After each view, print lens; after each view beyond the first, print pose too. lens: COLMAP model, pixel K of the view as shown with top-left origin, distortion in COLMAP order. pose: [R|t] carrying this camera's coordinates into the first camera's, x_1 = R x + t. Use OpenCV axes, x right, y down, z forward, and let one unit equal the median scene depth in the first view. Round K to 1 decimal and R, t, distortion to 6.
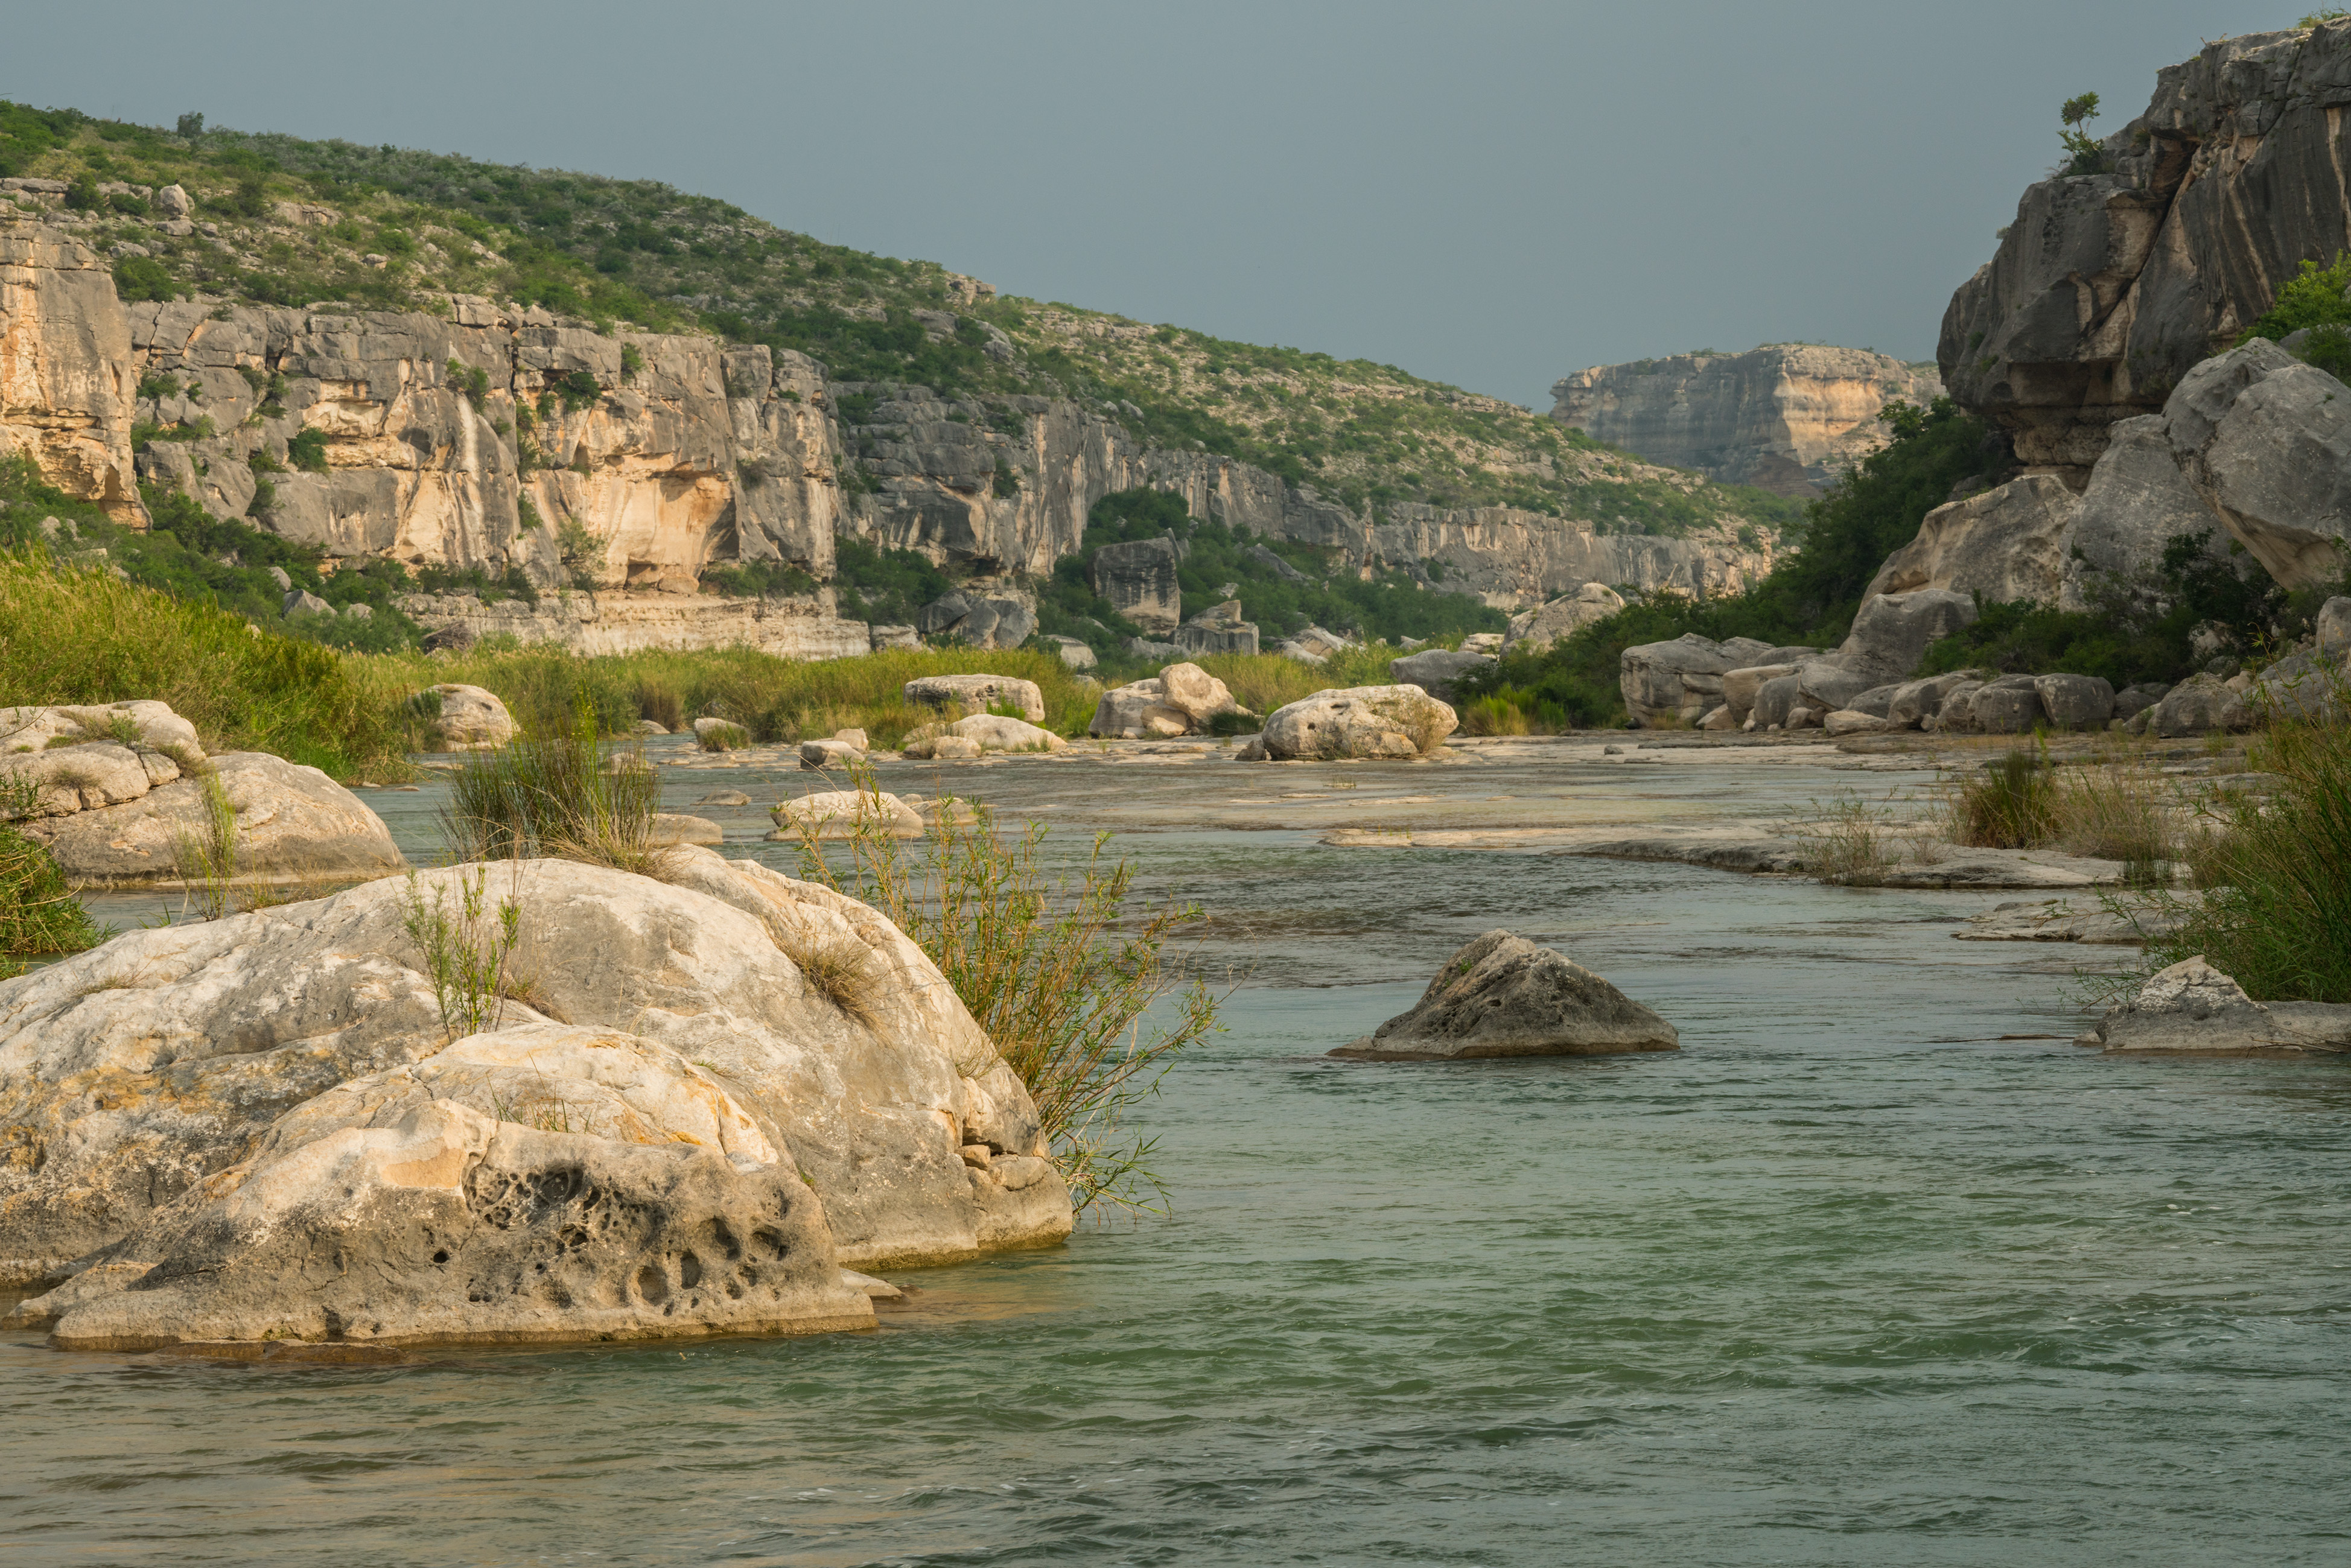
lens RADIAL K [[10823.5, 0, 1174.5], [0, 10823.5, 784.5], [0, 0, 1]] dist [1.681470, 0.000000]
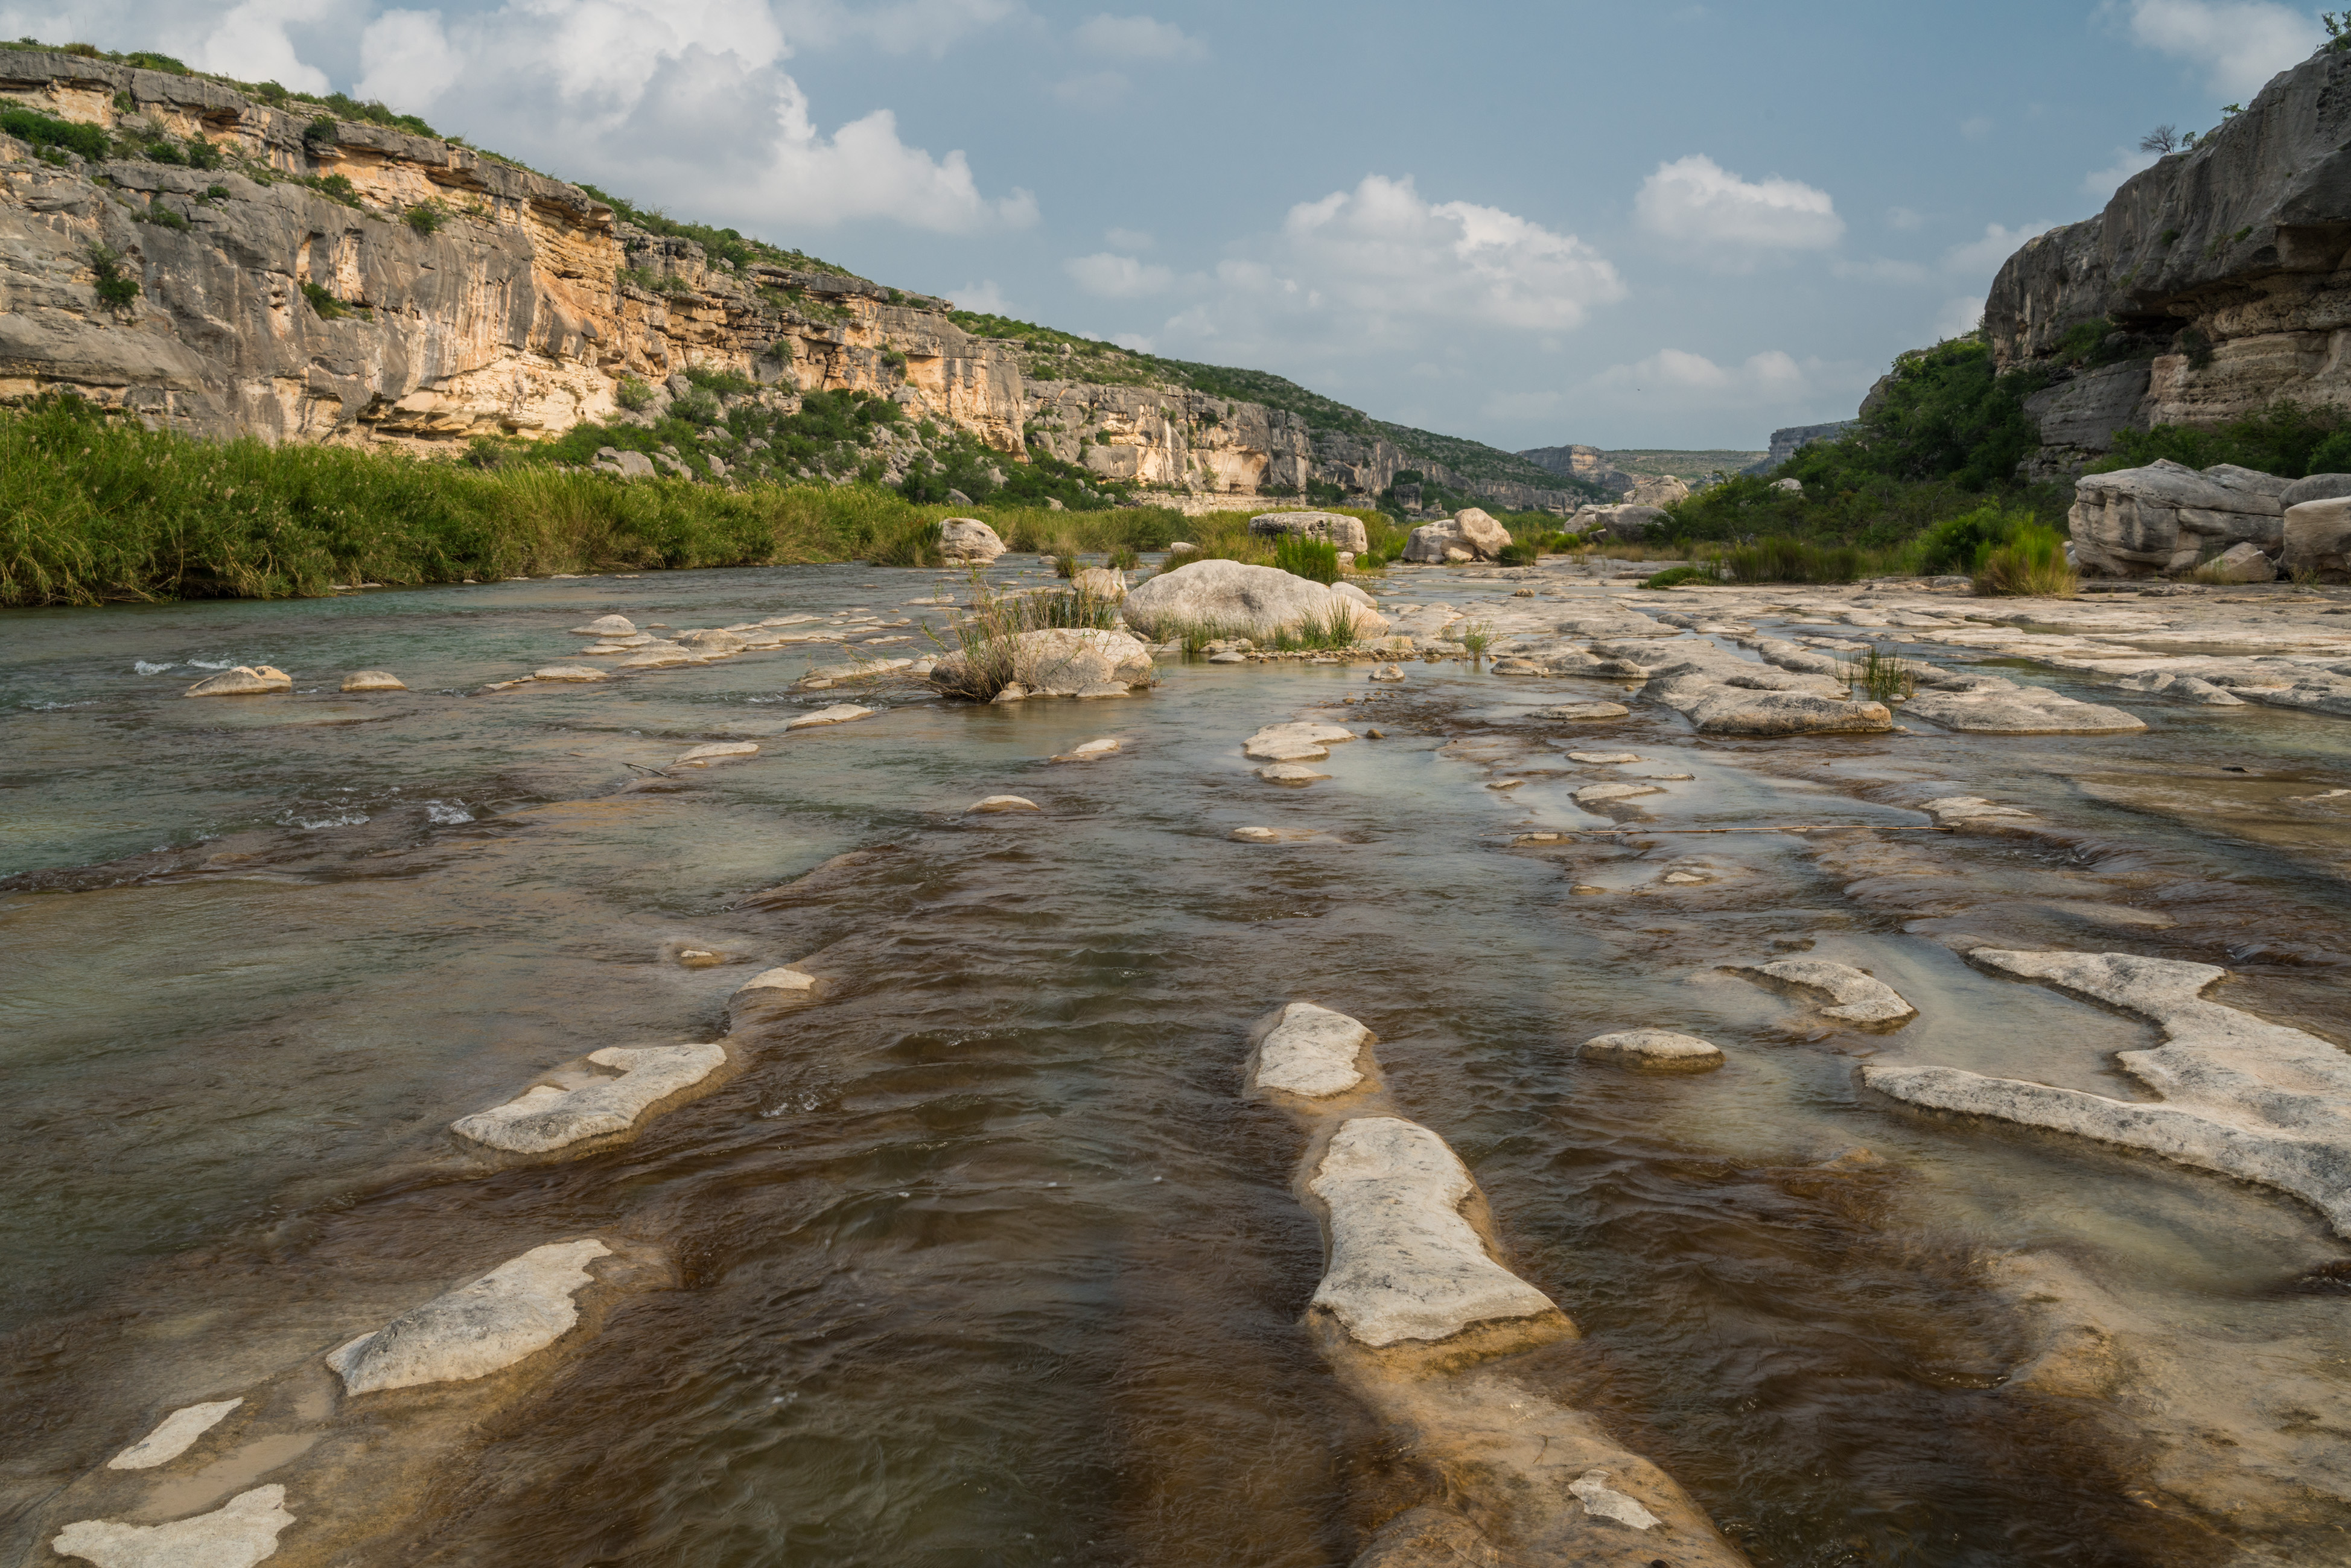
lens RADIAL K [[2440.4, 0, 1178.8], [0, 2440.4, 782.2], [0, 0, 1]] dist [0.069939, 0.000000]
pose [[0.995543, 0.022474, -0.091590, -0.003923], [-0.013818, 0.995470, 0.094068, -0.002960], [0.093289, -0.092383, 0.991344, 0.383849]]
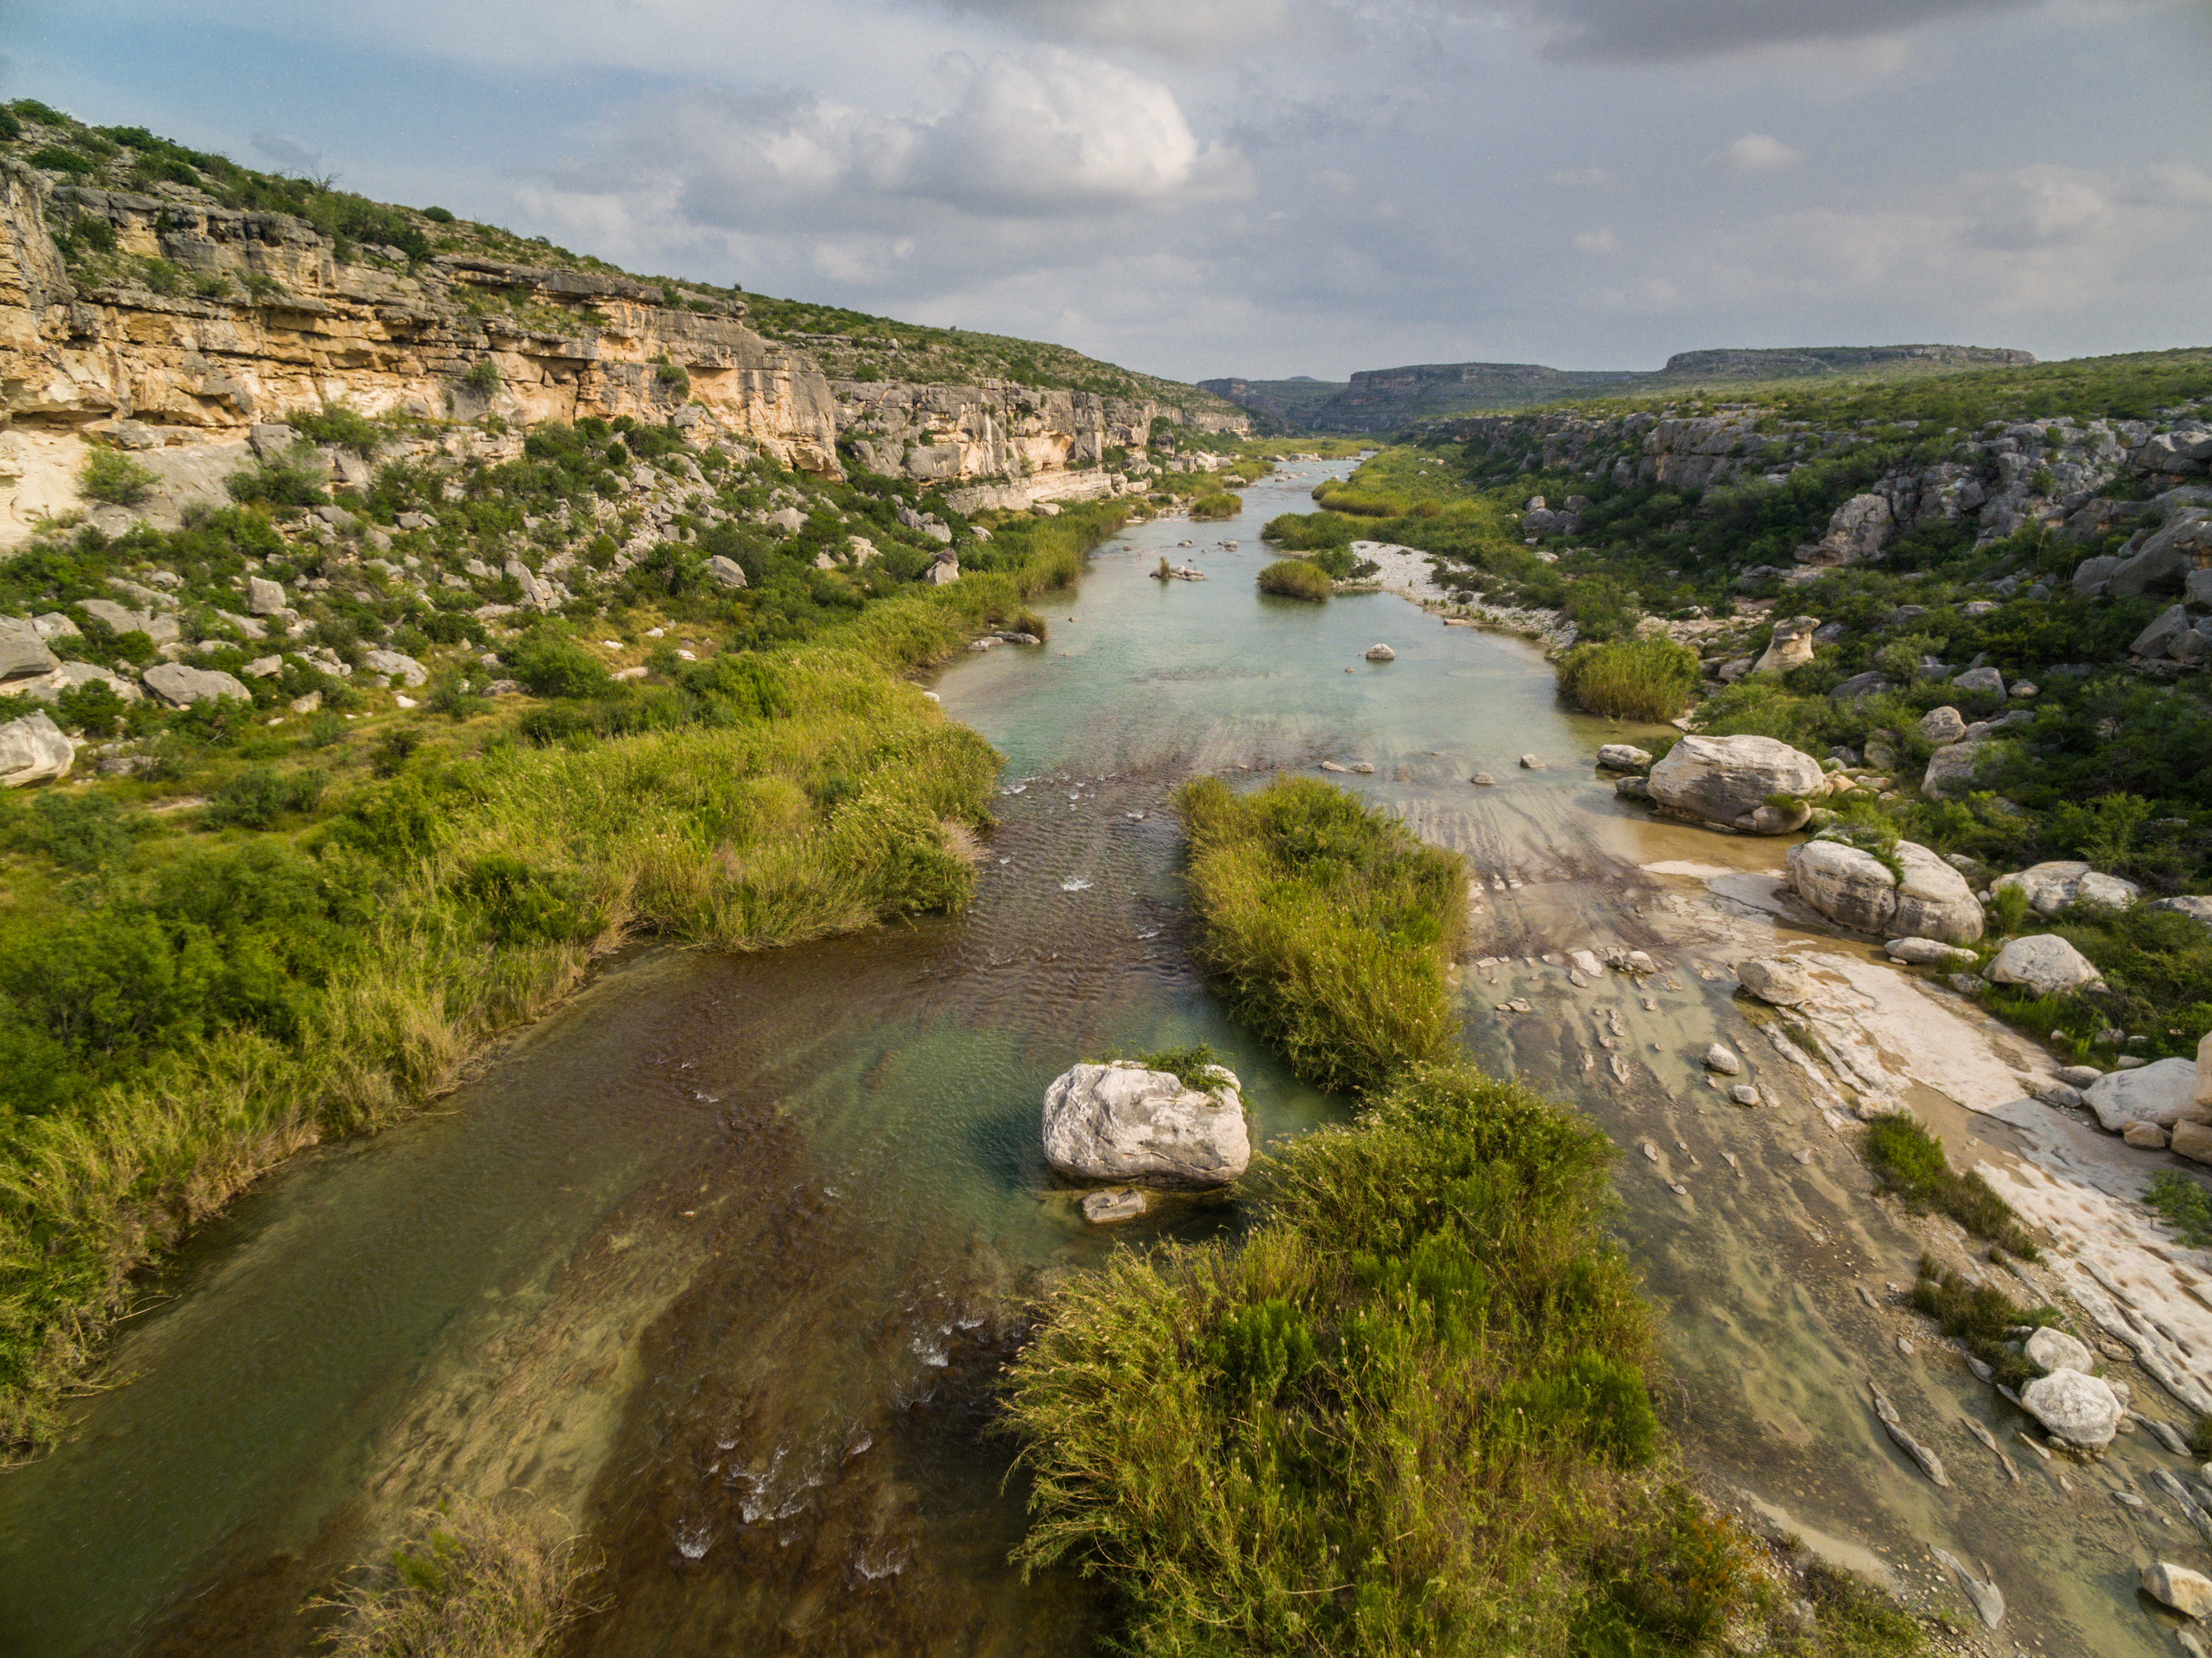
lens RADIAL K [[1259.2, 0, 1098.4], [0, 1259.2, 842.1], [0, 0, 1]] dist [0.015707, -0.001838]
pose [[0.999433, 0.031489, -0.011914, -0.026172], [-0.026213, 0.949855, 0.311591, -0.032651], [0.021128, -0.311102, 0.950142, 0.628849]]
